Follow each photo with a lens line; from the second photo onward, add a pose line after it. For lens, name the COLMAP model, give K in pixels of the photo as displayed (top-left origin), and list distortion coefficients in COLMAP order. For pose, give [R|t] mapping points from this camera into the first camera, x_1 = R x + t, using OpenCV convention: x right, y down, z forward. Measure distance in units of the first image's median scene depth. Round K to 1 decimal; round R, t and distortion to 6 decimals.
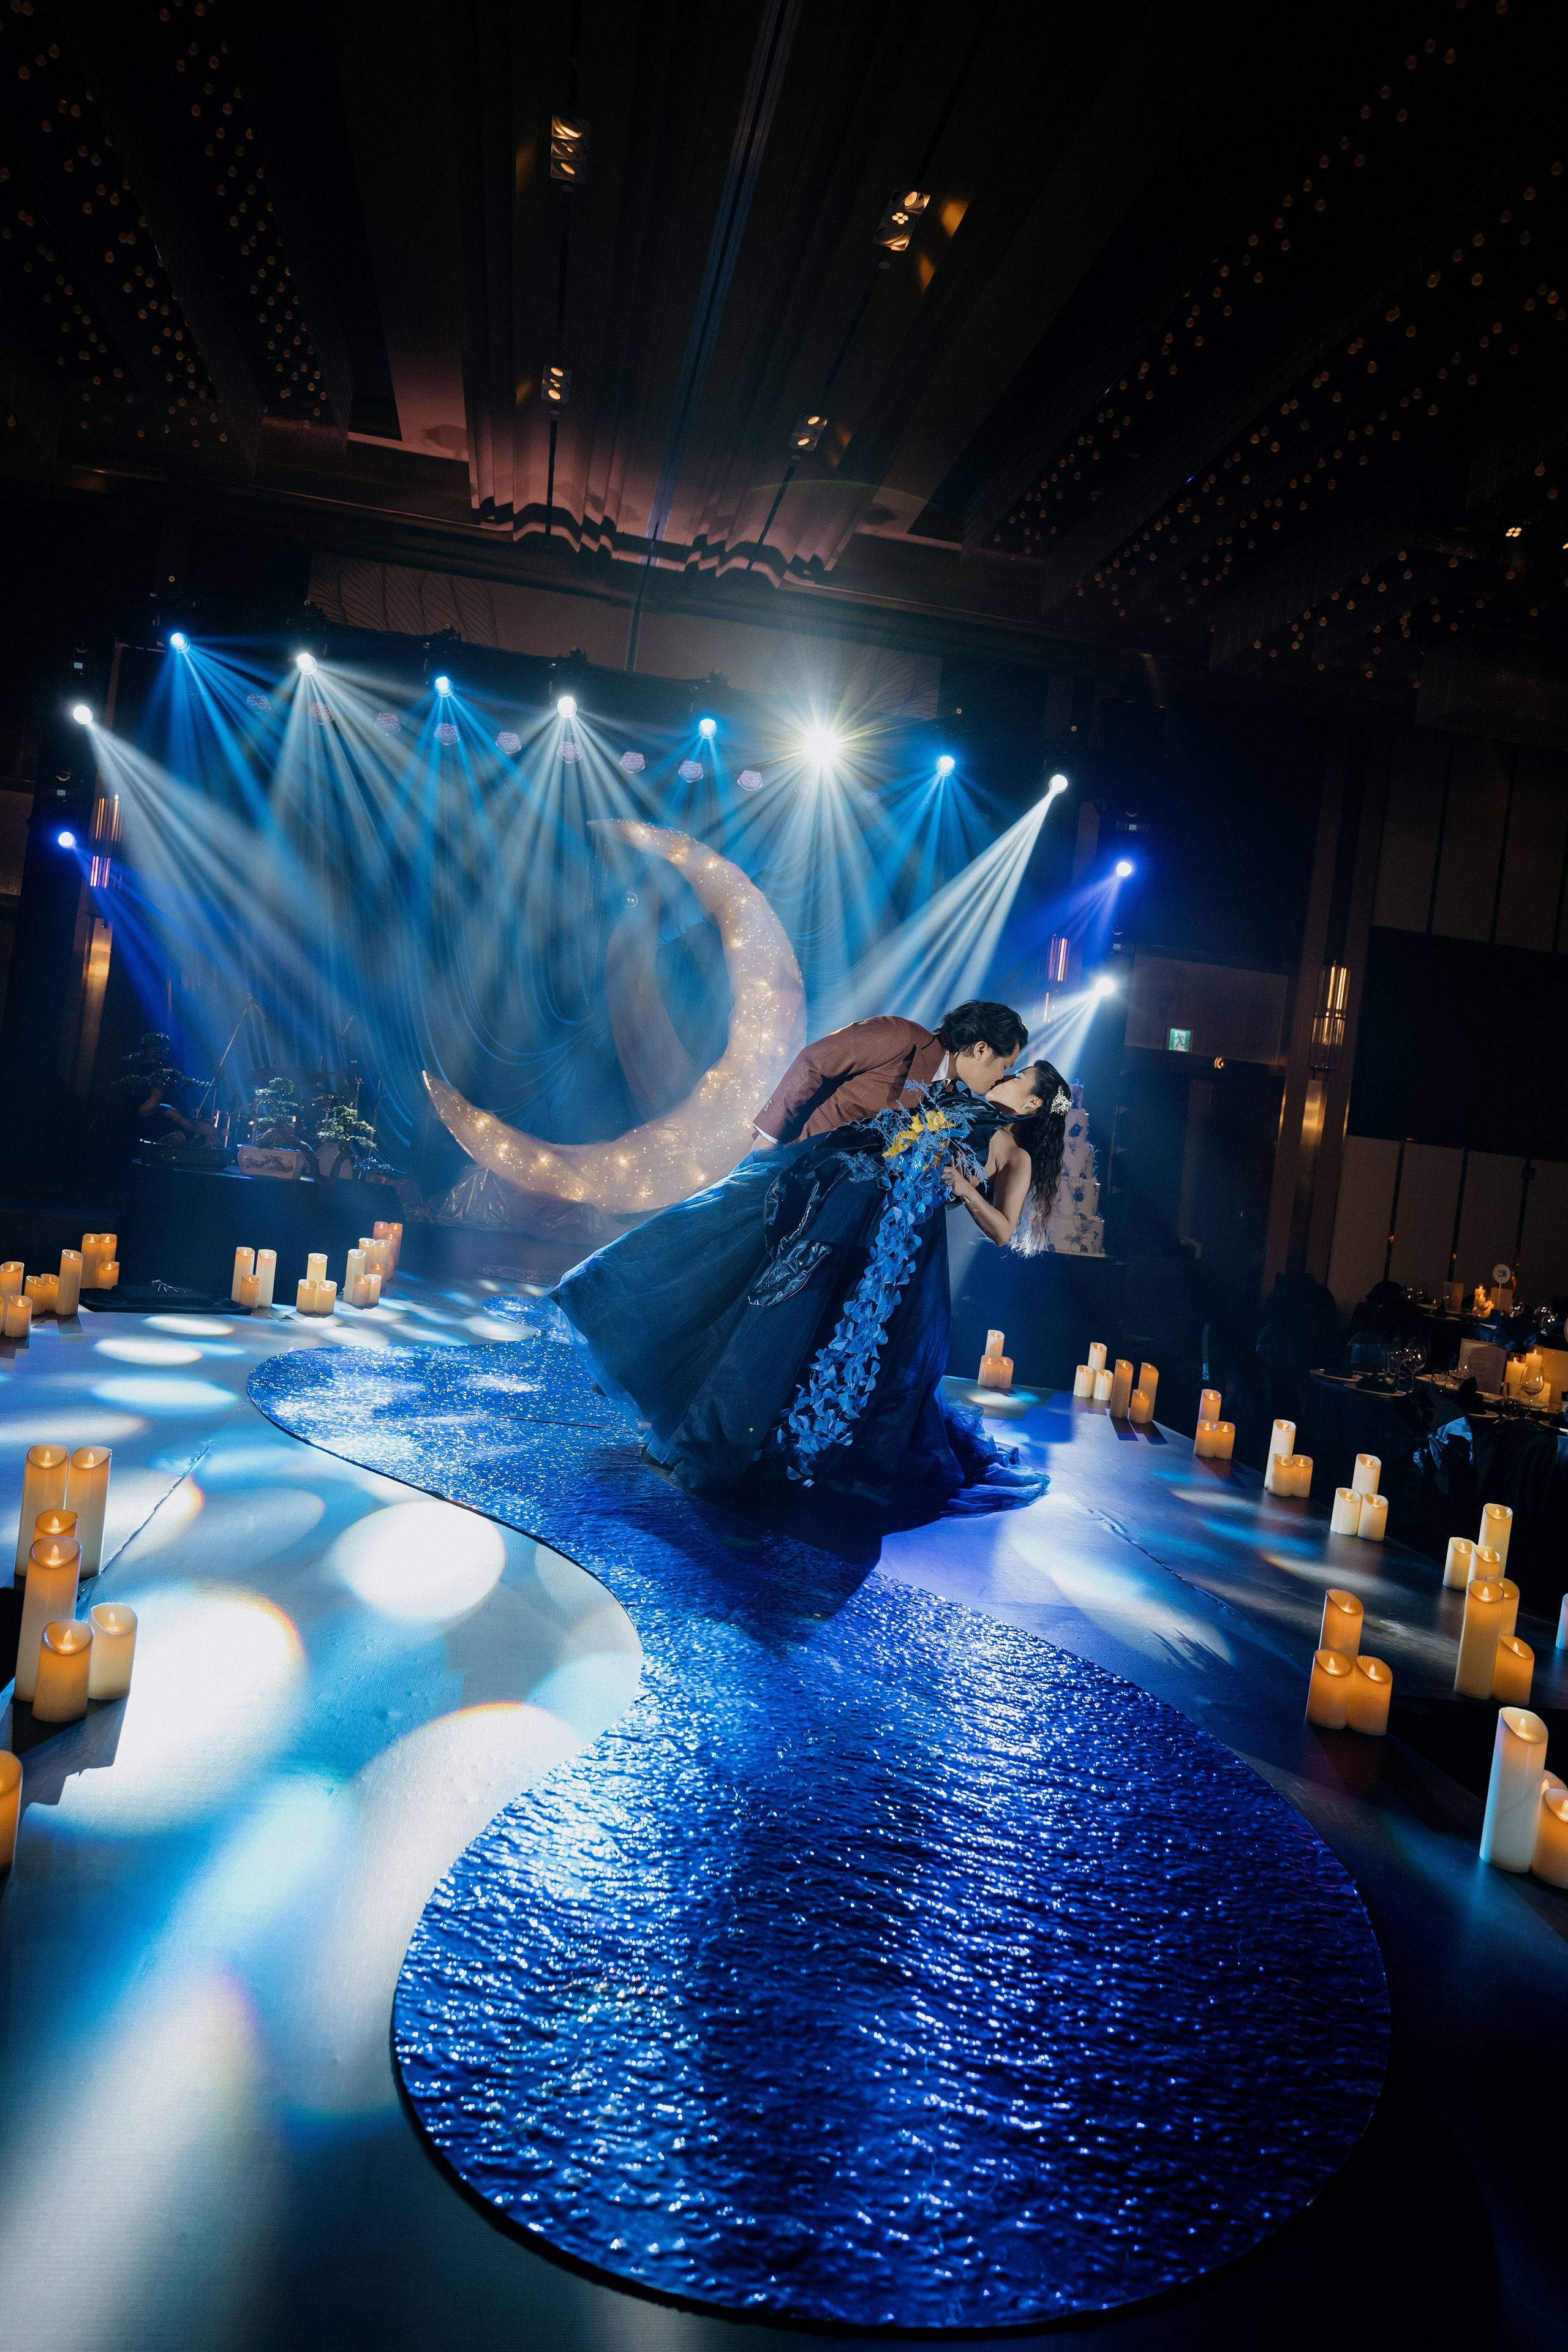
lens RADIAL K [[1649.1, 0, 784.2], [0, 1649.1, 1150.3], [0, 0, 1]] dist [-0.010354, -0.000924]
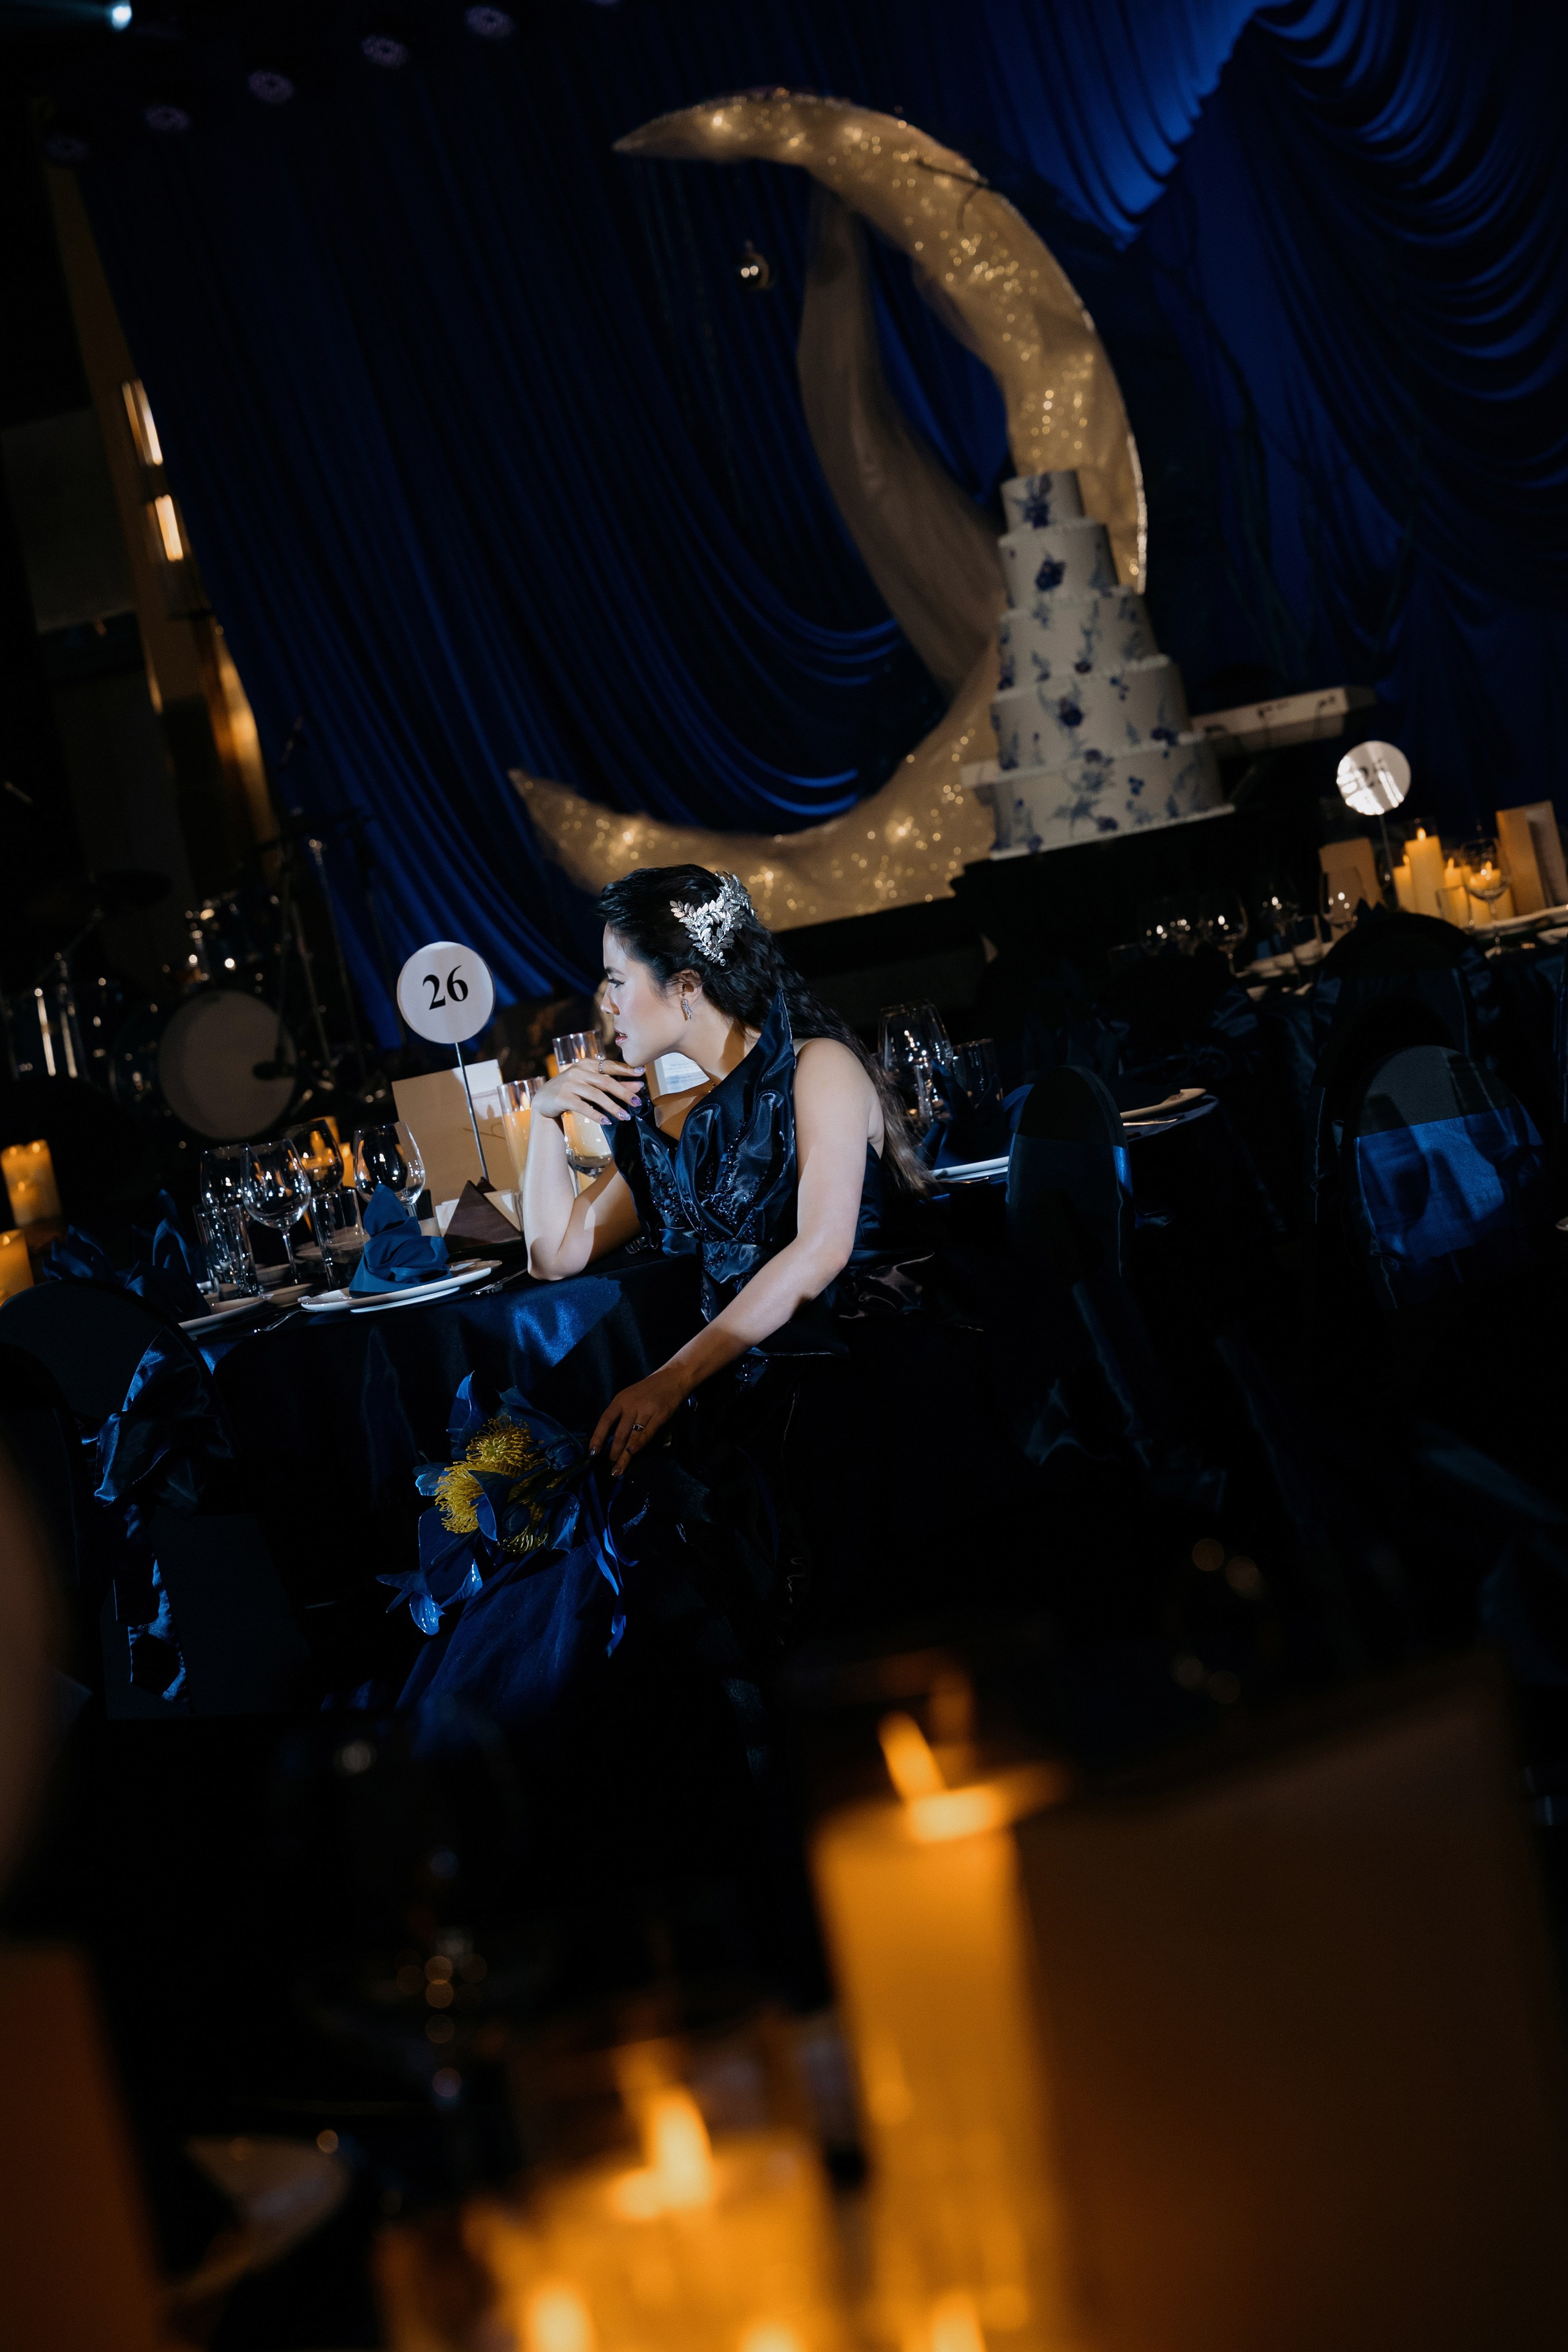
lens RADIAL K [[5247.2, 0, 784.0], [0, 5247.2, 1176.0], [0, 0, 1]] dist [-0.030475, -0.144160]
pose [[0.744286, -0.237484, -0.624211, 0.757432], [0.286172, 0.957897, -0.023215, 0.122312], [0.603443, -0.161352, 0.780911, -0.154669]]
